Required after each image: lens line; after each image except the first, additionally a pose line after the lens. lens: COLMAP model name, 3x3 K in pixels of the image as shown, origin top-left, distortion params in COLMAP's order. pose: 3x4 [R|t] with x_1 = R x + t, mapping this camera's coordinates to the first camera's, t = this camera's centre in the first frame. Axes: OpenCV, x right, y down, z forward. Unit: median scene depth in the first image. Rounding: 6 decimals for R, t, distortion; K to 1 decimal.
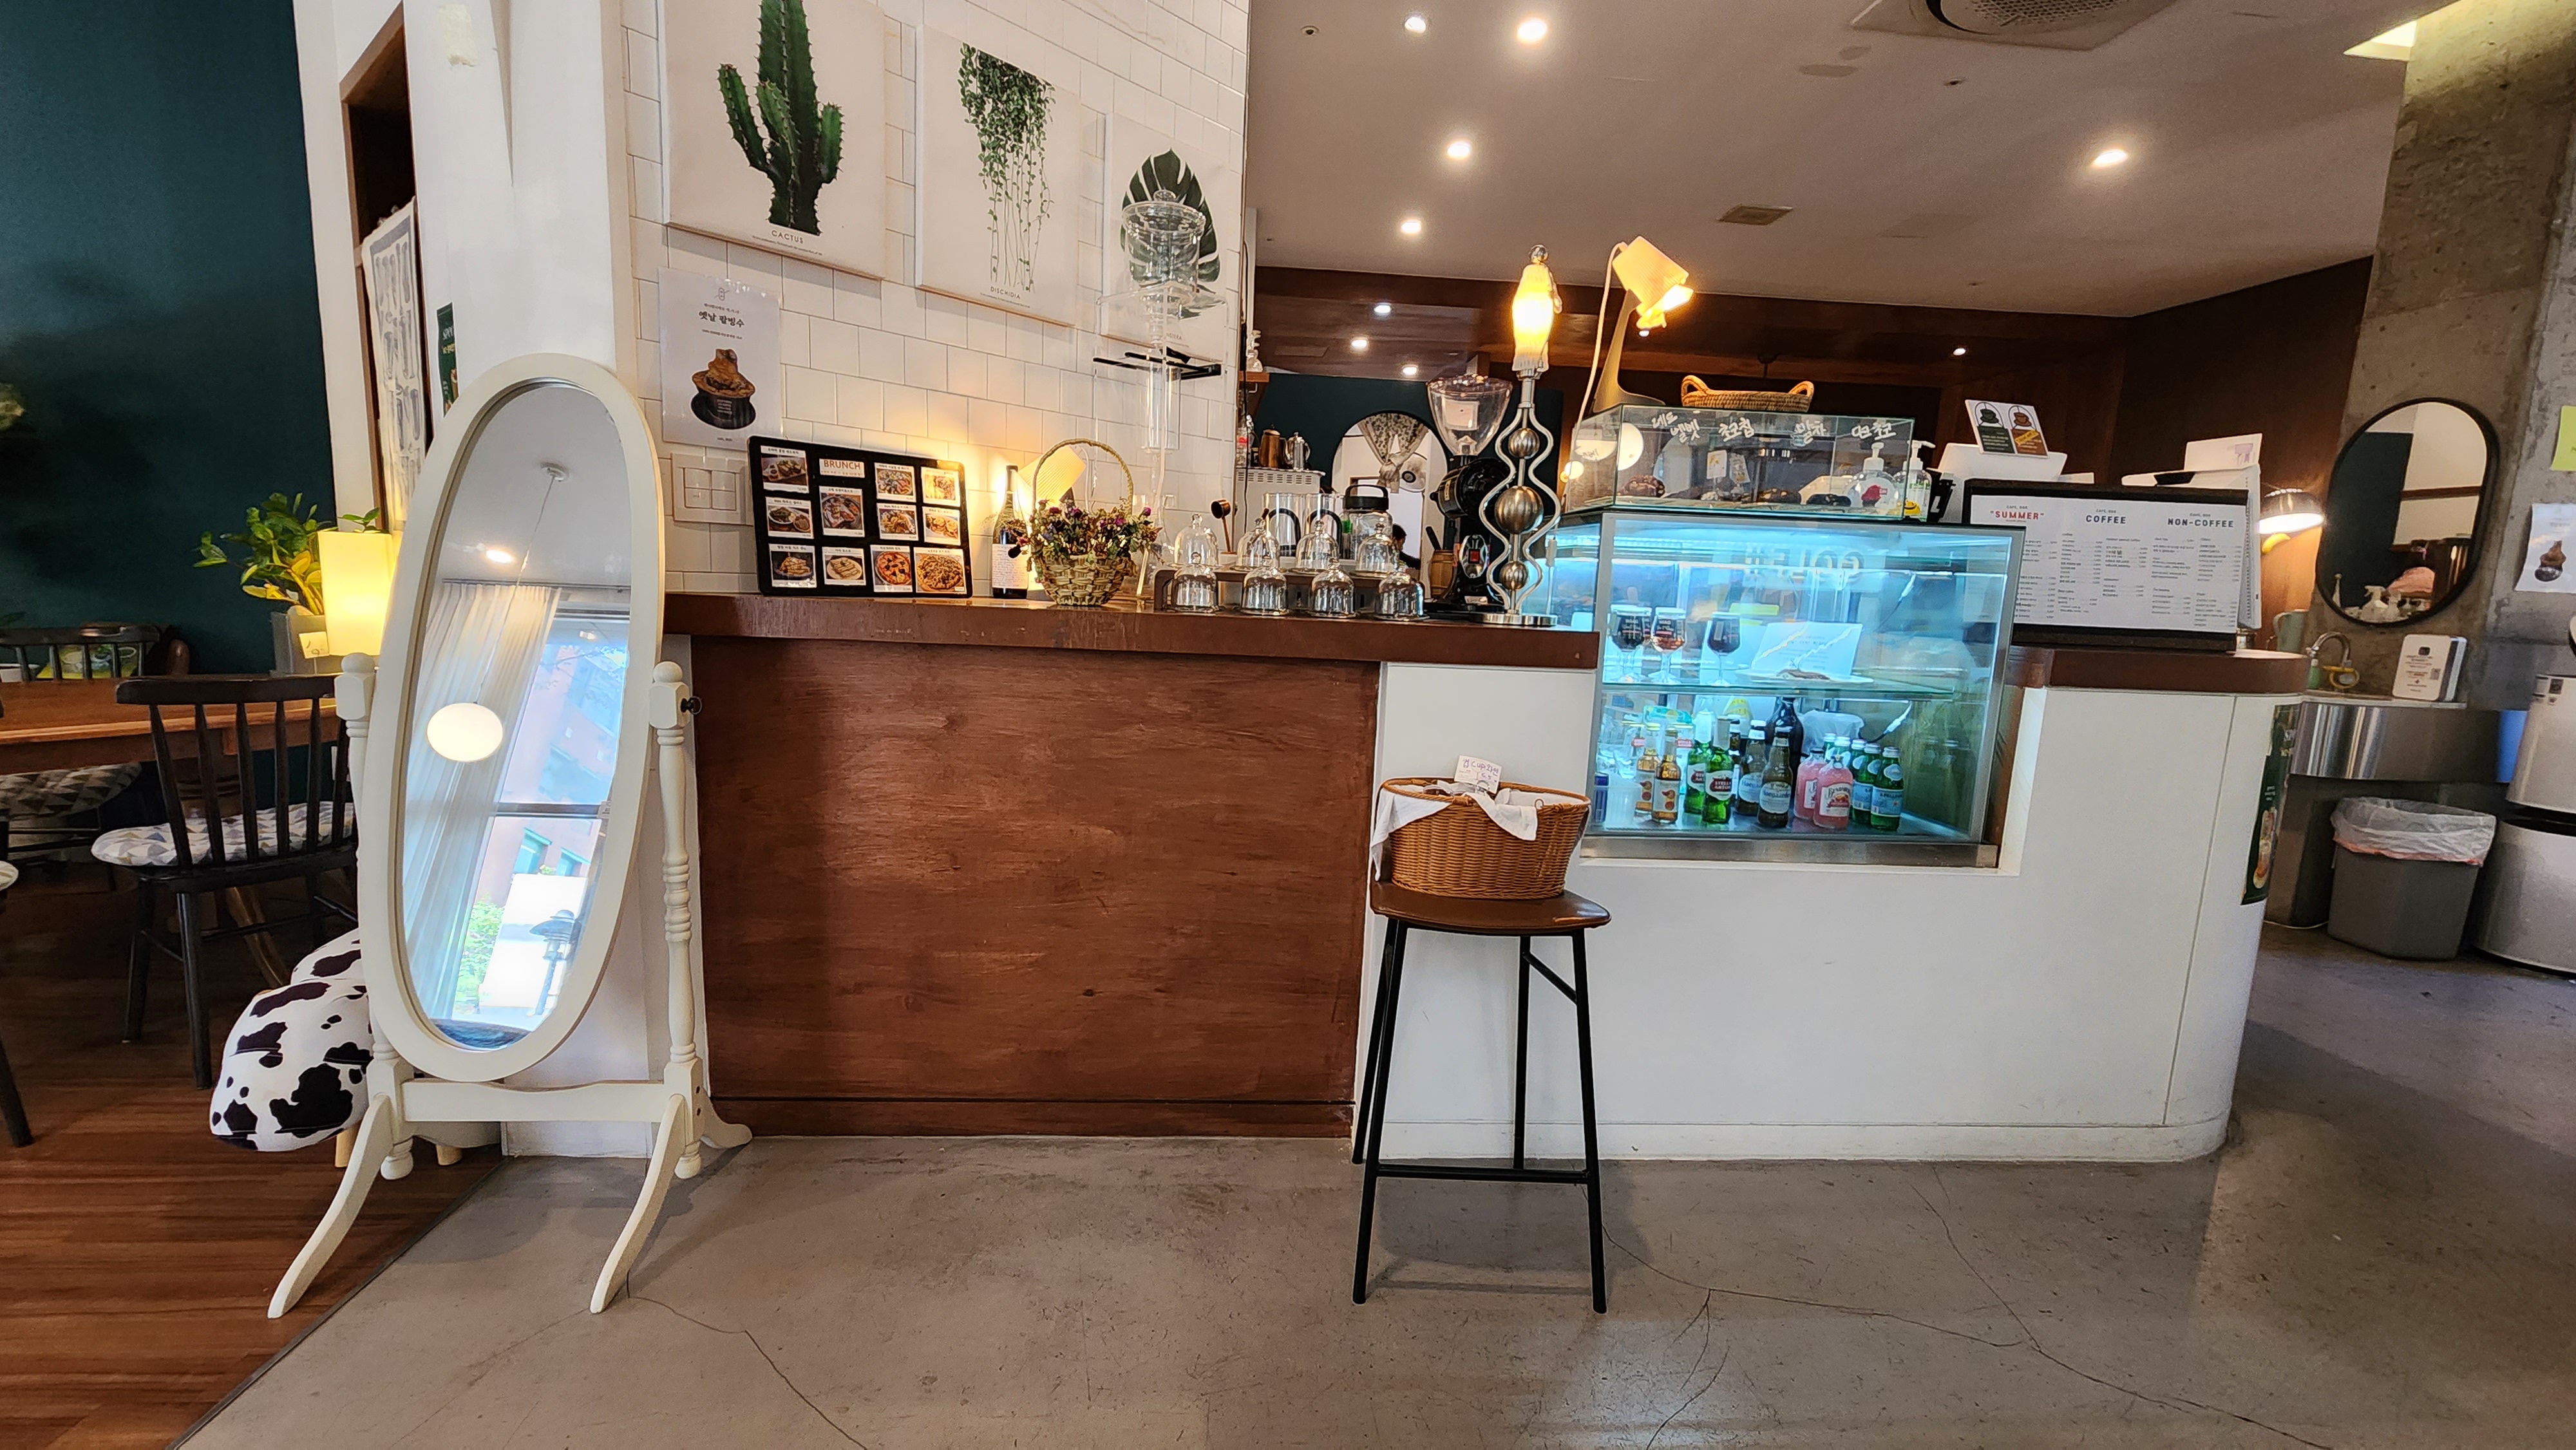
lens RADIAL K [[1051.3, 0, 1263.7], [0, 1051.3, 727.4], [0, 0, 1]] dist [0.008398, -0.003702]
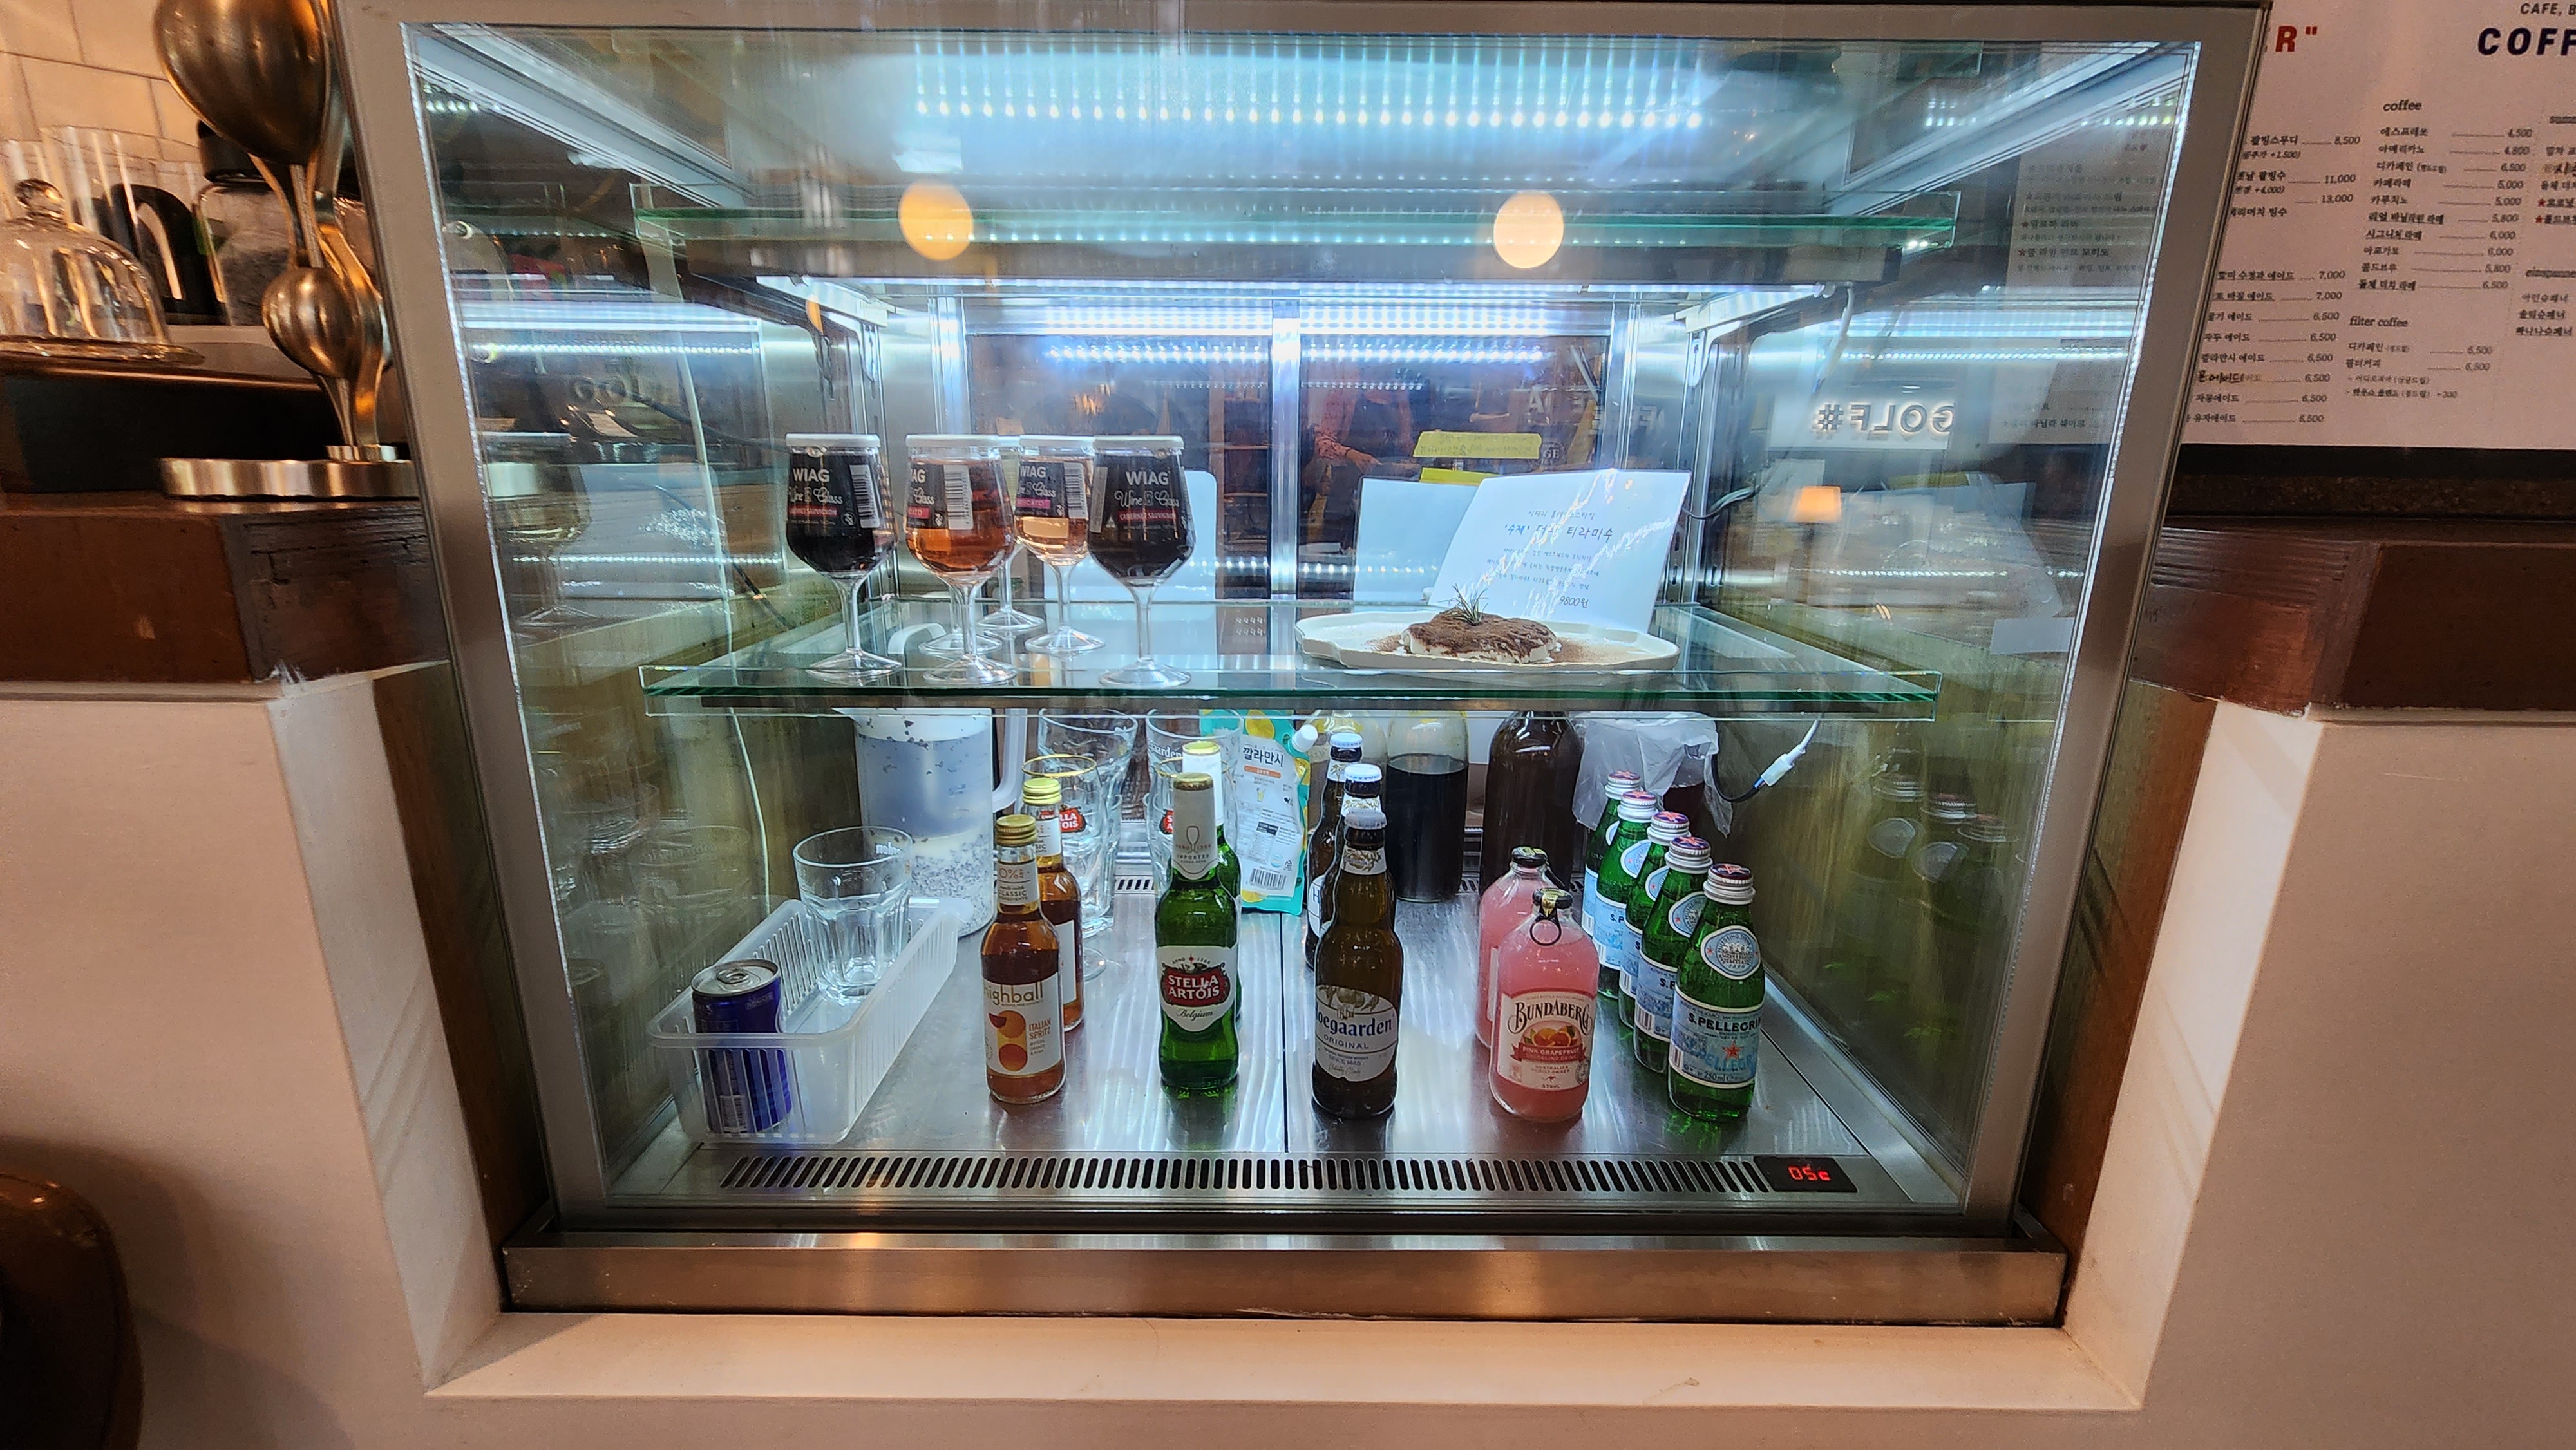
lens RADIAL K [[1051.3, 0, 1263.7], [0, 1051.3, 727.4], [0, 0, 1]] dist [0.008398, -0.003702]
pose [[0.997044, -0.014911, -0.075366, 0.500544], [0.022463, 0.994697, 0.100370, -0.058421], [0.073470, -0.101766, 0.992092, 0.711786]]
